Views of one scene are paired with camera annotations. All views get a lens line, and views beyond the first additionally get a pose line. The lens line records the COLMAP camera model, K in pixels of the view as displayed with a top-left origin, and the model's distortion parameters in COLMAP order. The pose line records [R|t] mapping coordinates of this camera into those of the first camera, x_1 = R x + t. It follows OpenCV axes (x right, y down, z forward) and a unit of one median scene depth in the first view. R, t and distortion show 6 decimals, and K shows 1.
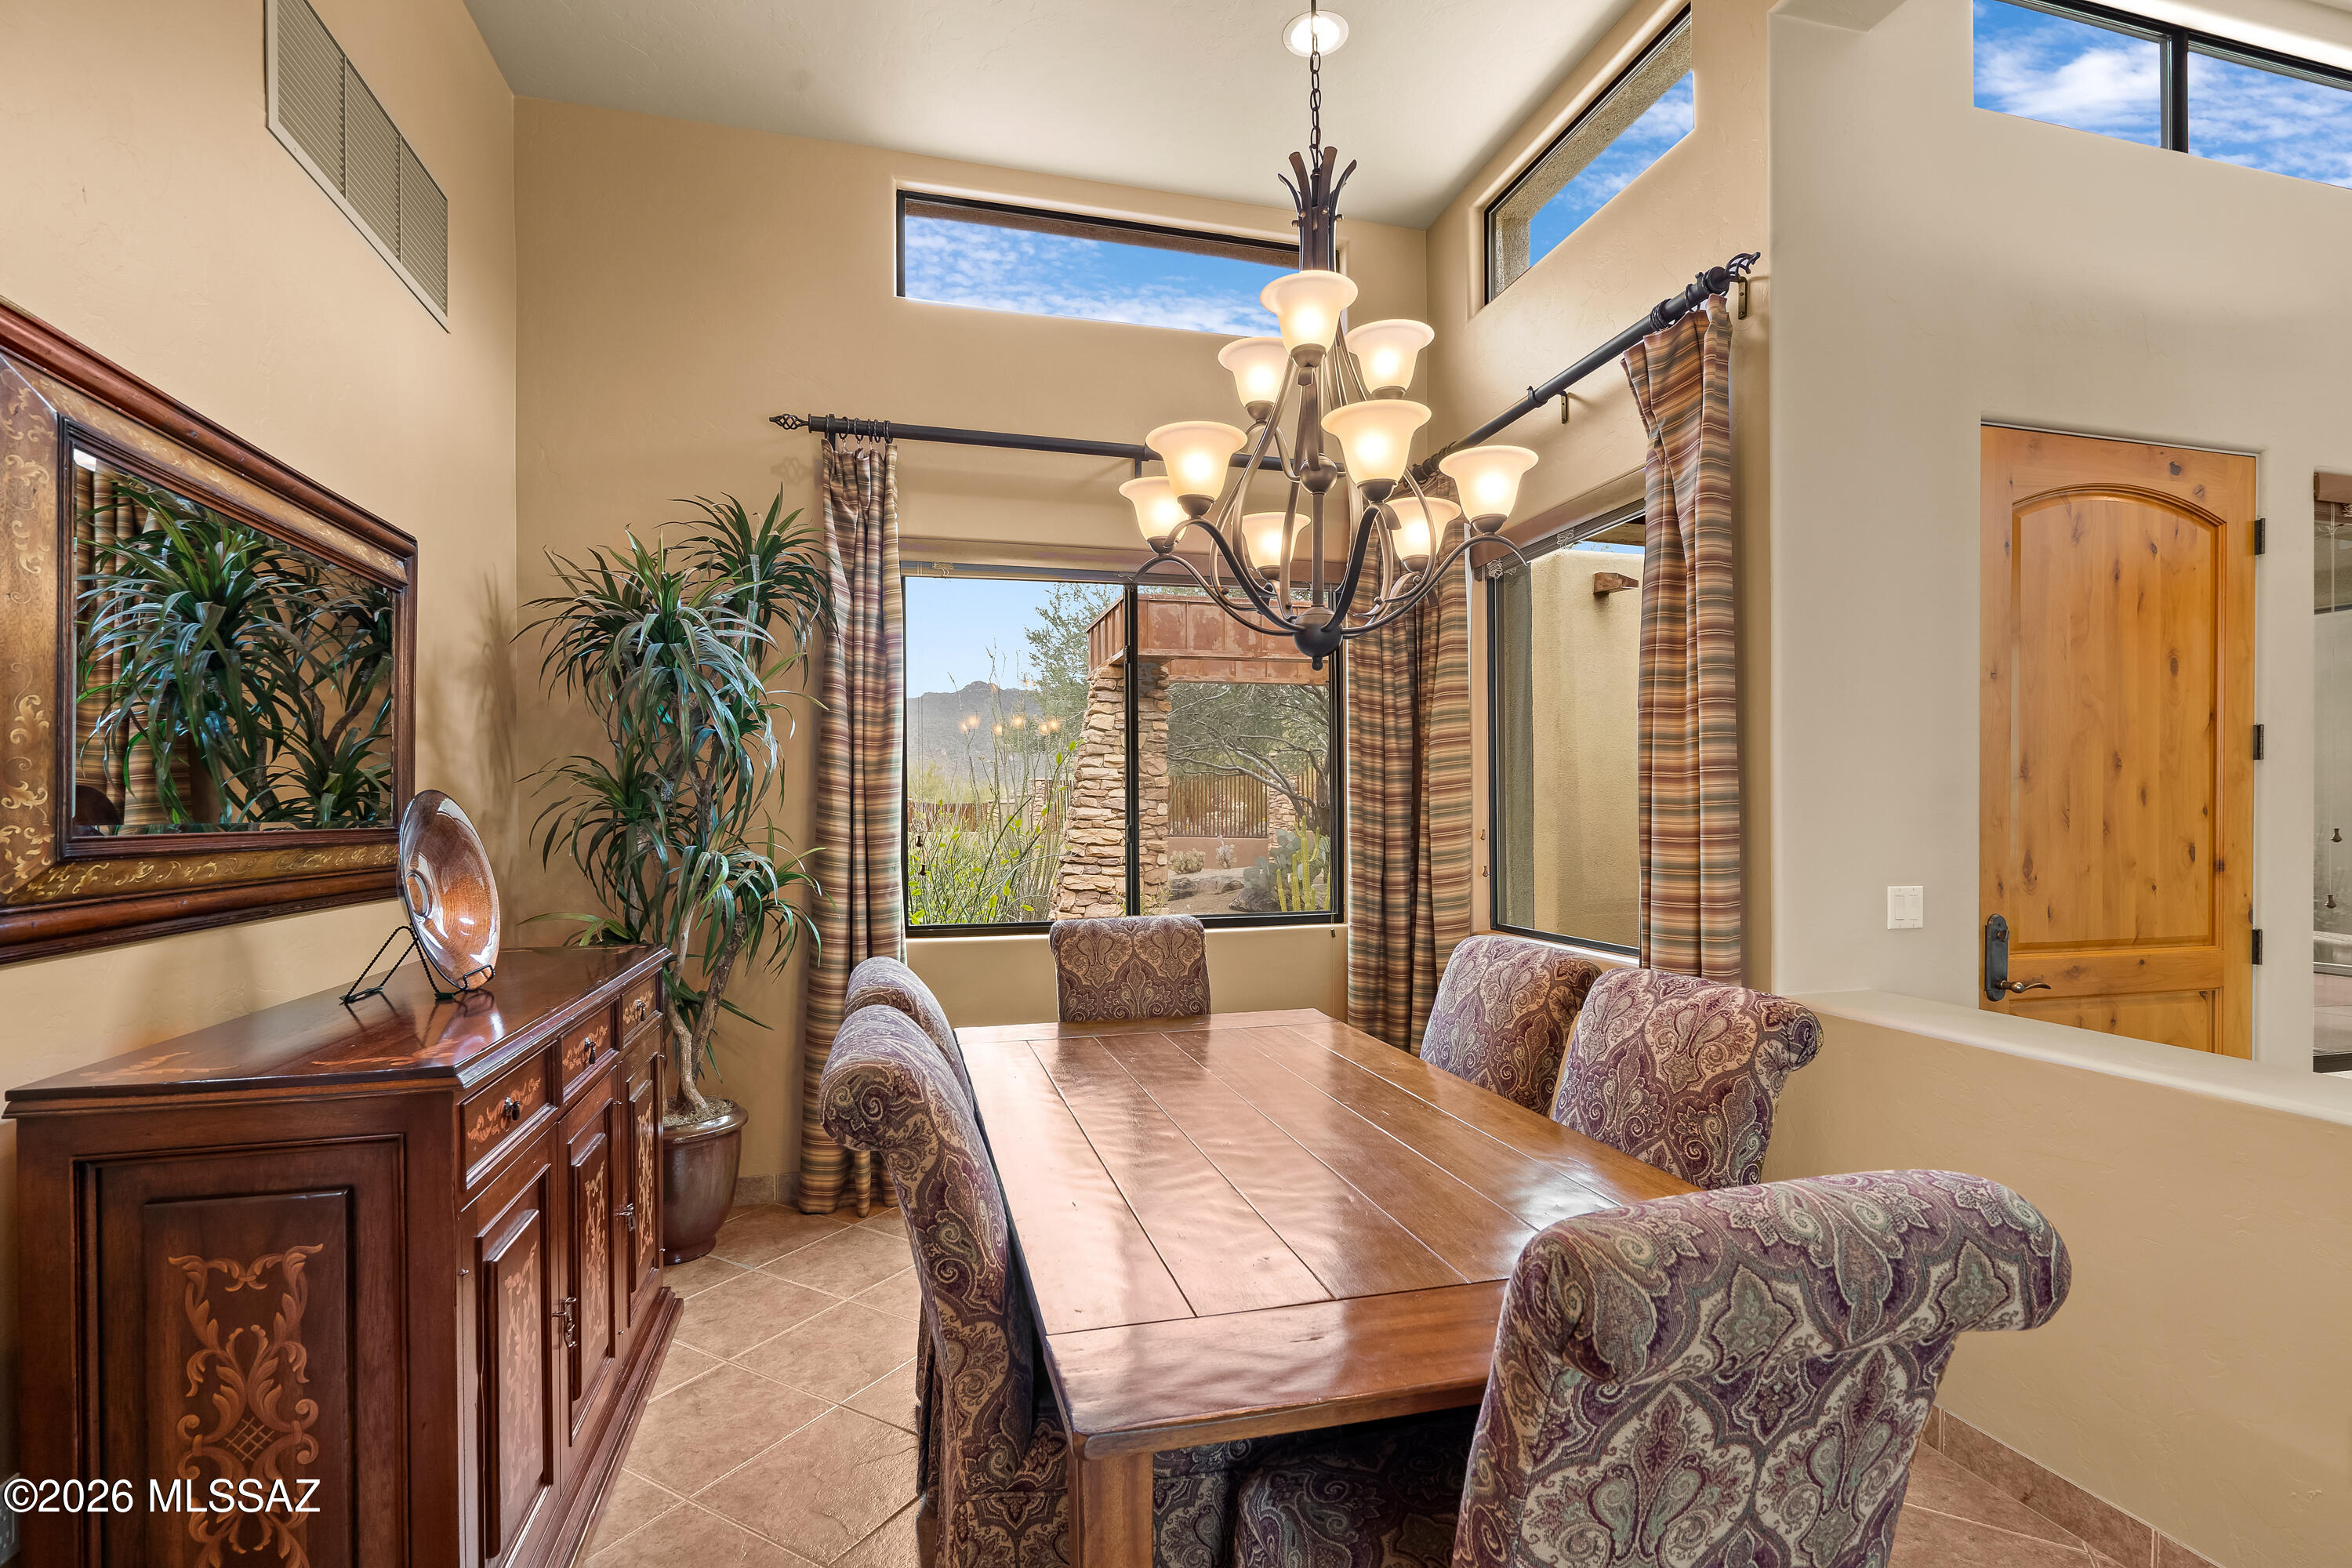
lens RADIAL K [[1107.0, 0, 1163.8], [0, 1107.0, 800.7], [0, 0, 1]] dist [0.001666, 0.000287]
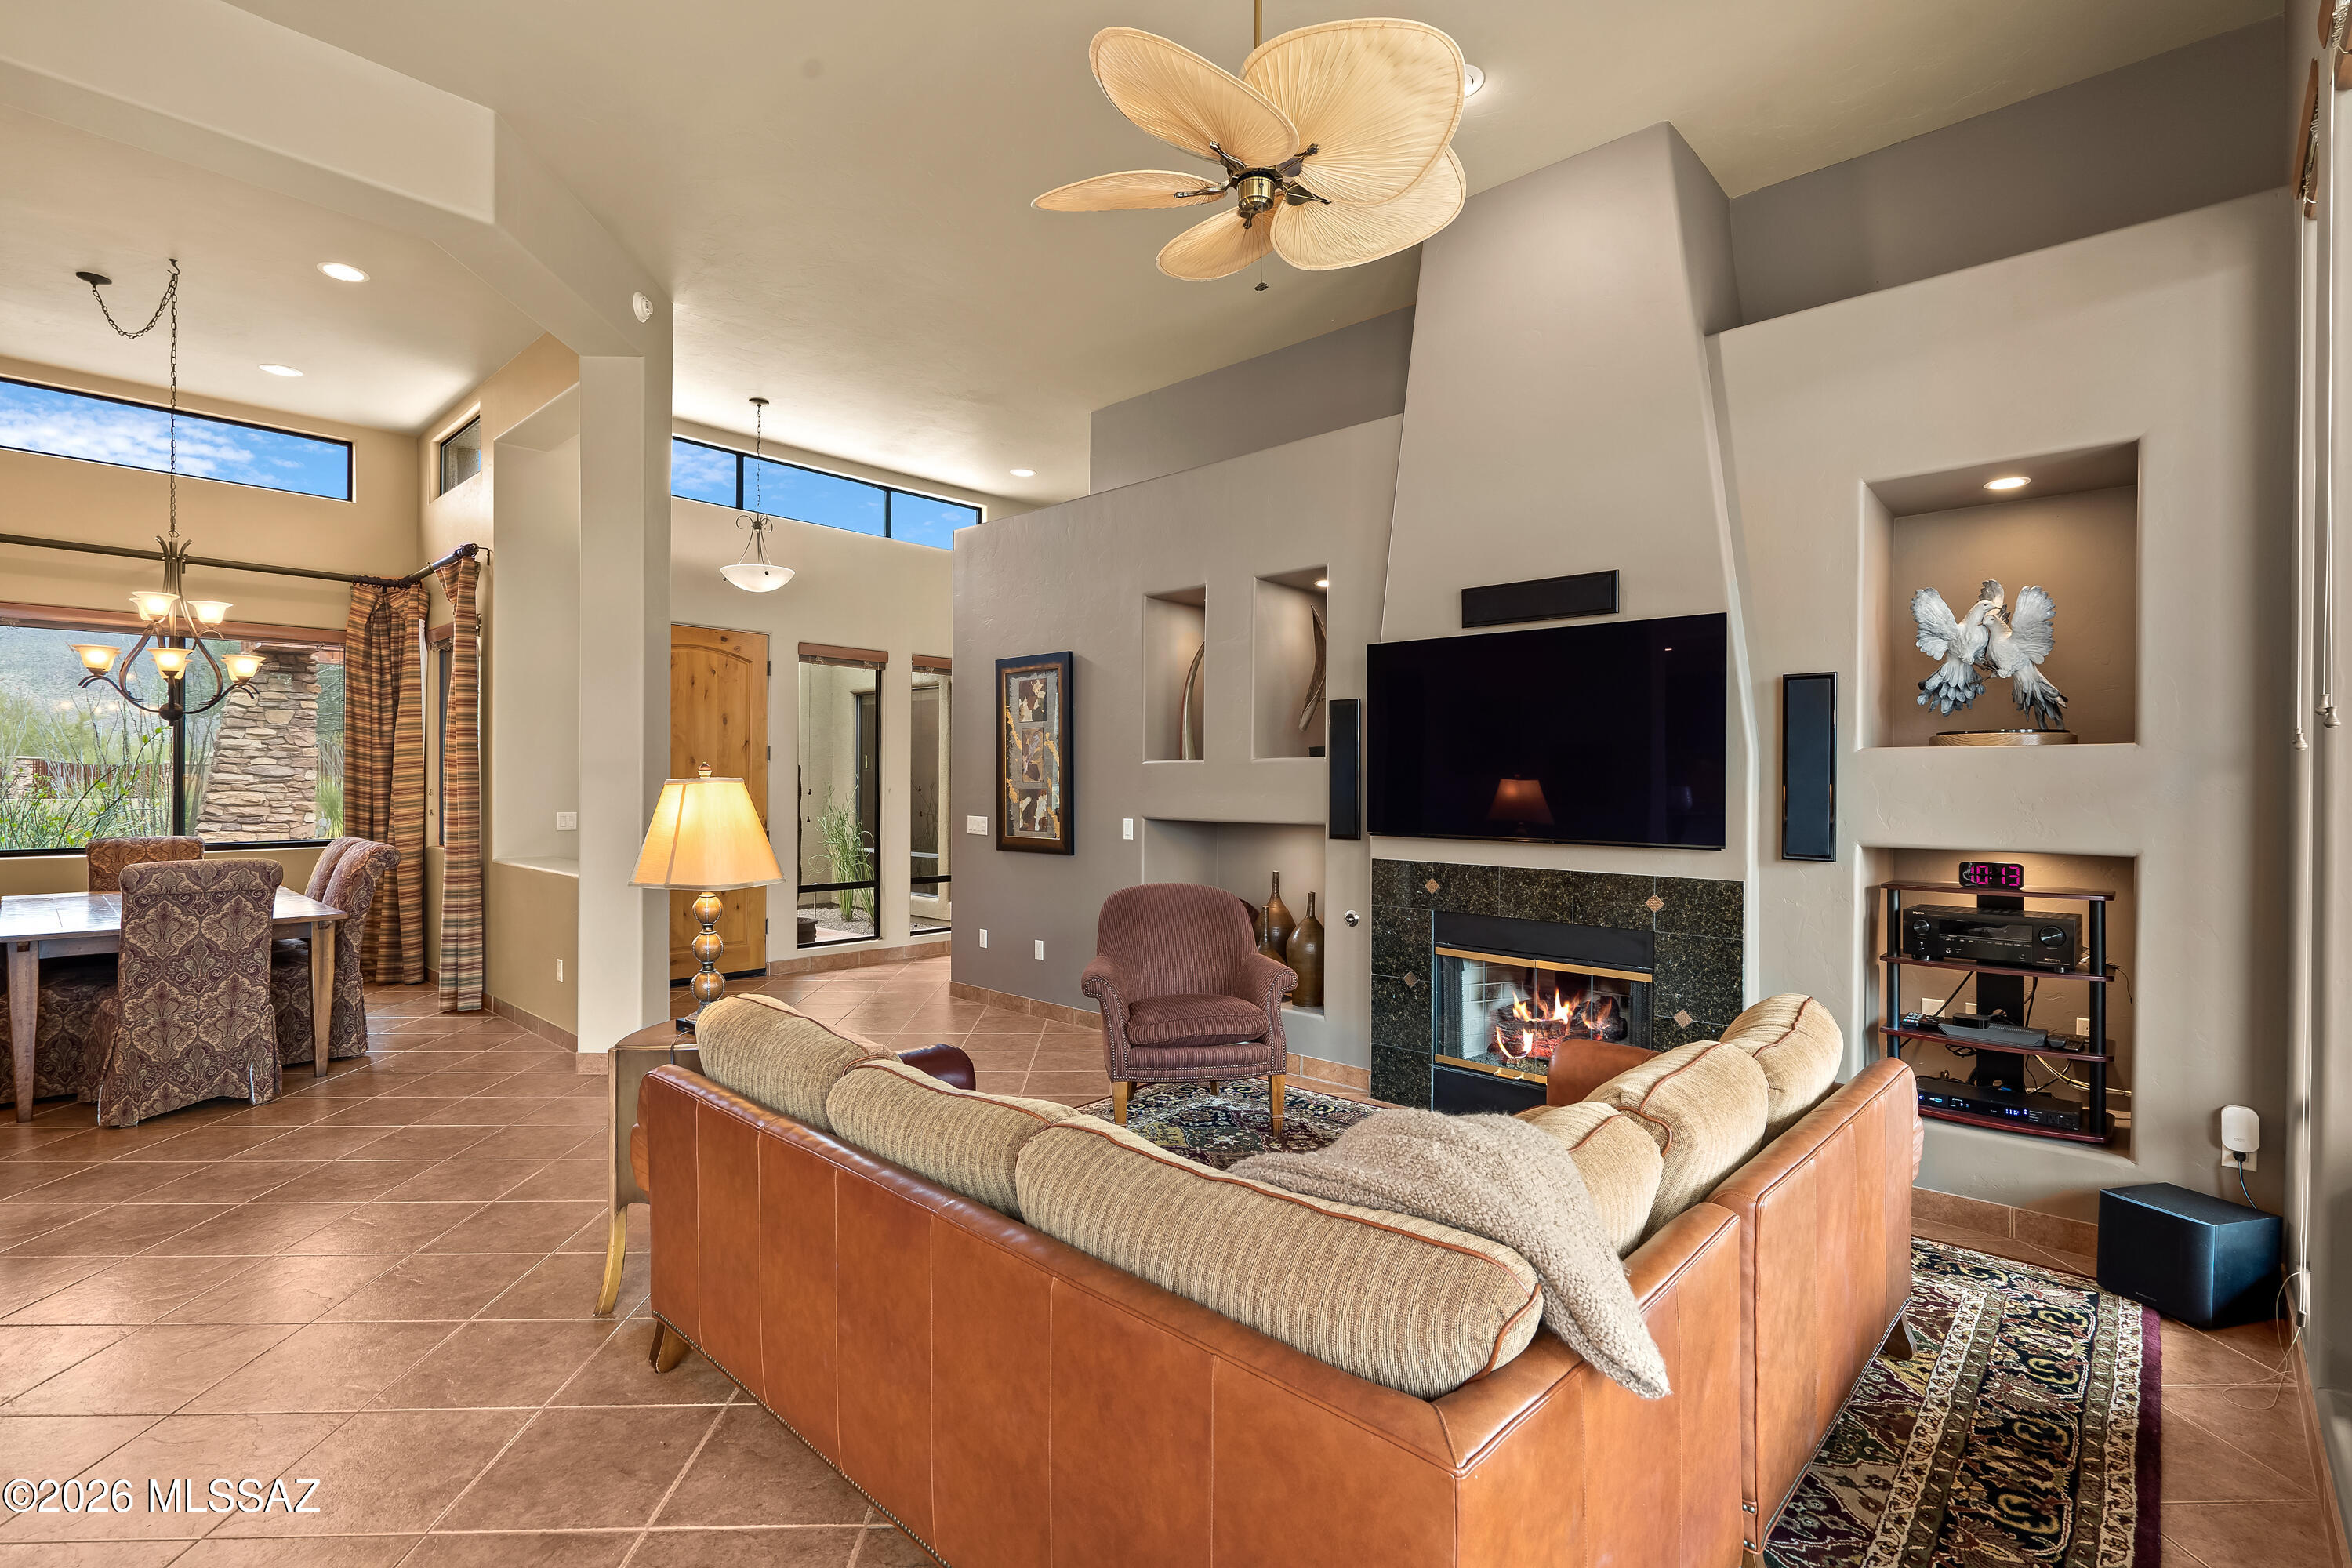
lens RADIAL K [[1088.5, 0, 1171.4], [0, 1088.5, 789.1], [0, 0, 1]] dist [-0.001366, 0.000951]
pose [[0.840829, 0.003917, 0.541286, 0.446960], [-0.013796, 0.999804, 0.014197, -0.021153], [-0.541125, -0.019405, 0.840719, -1.498477]]
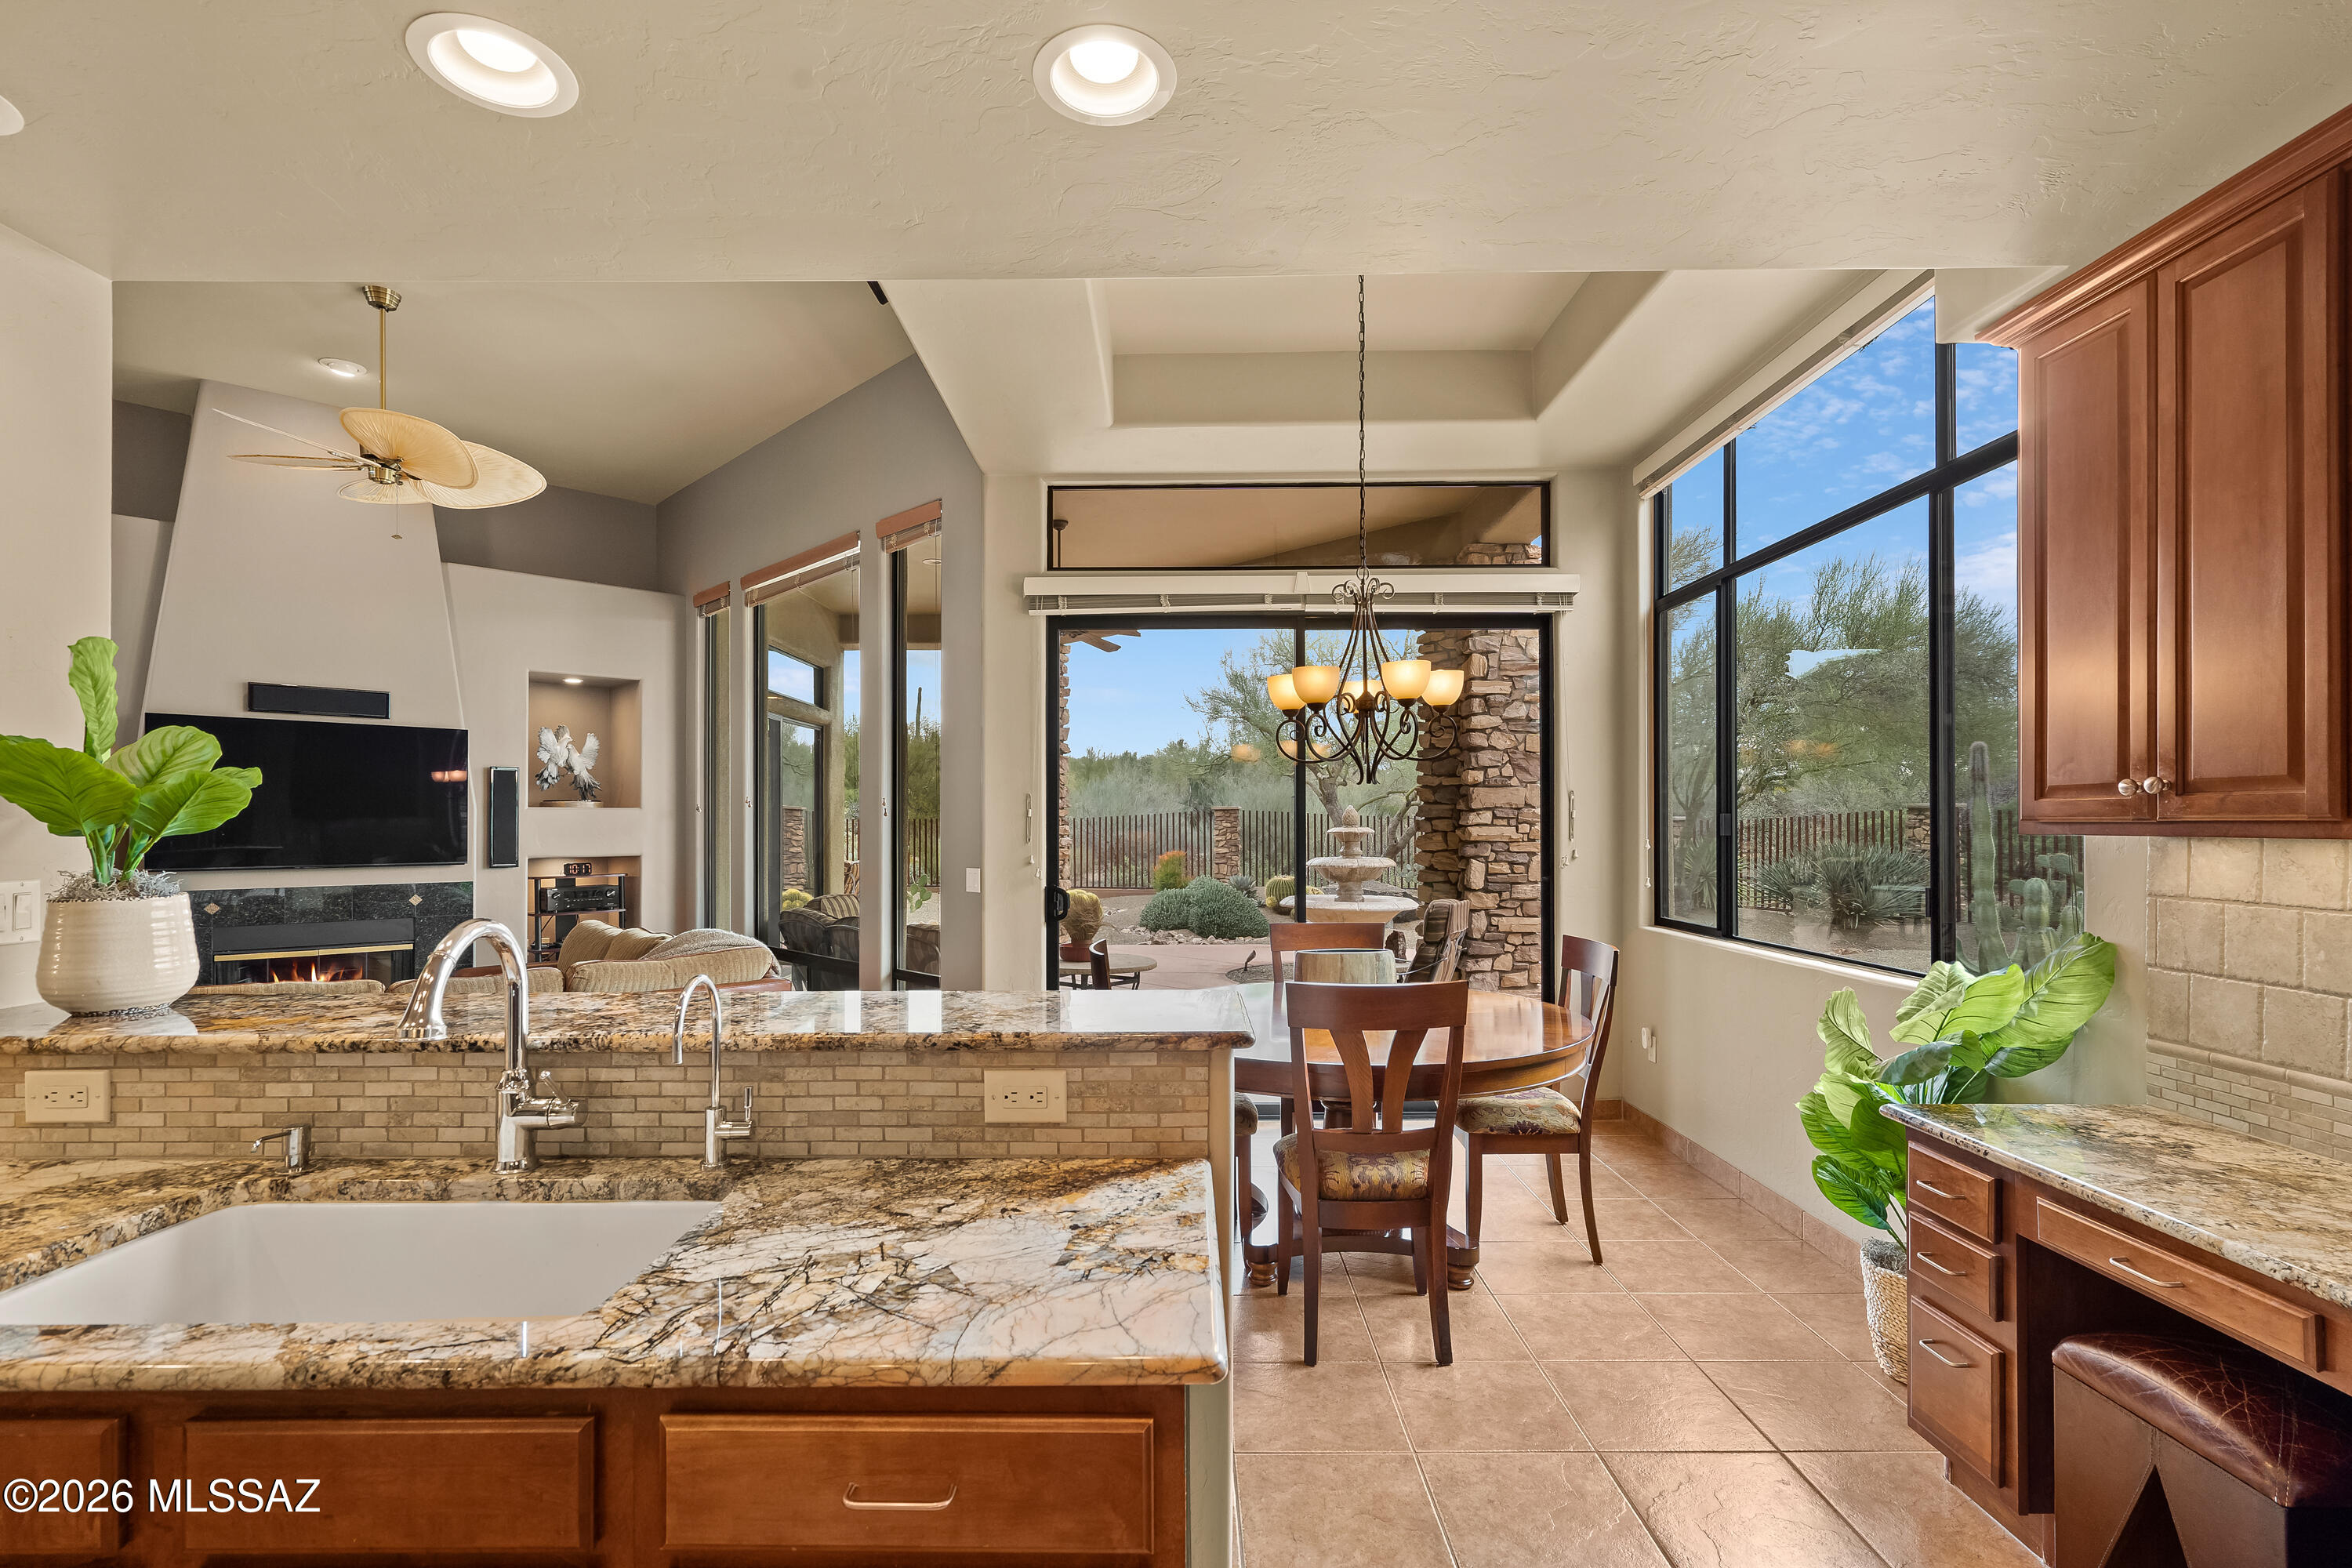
lens RADIAL K [[1082.0, 0, 1173.3], [0, 1082.0, 818.1], [0, 0, 1]] dist [-0.001913, 0.001622]
pose [[-0.510164, 0.010868, 0.860008, -0.871226], [-0.004036, 0.999879, -0.015030, -0.008669], [-0.860067, -0.011138, -0.510059, -0.944281]]
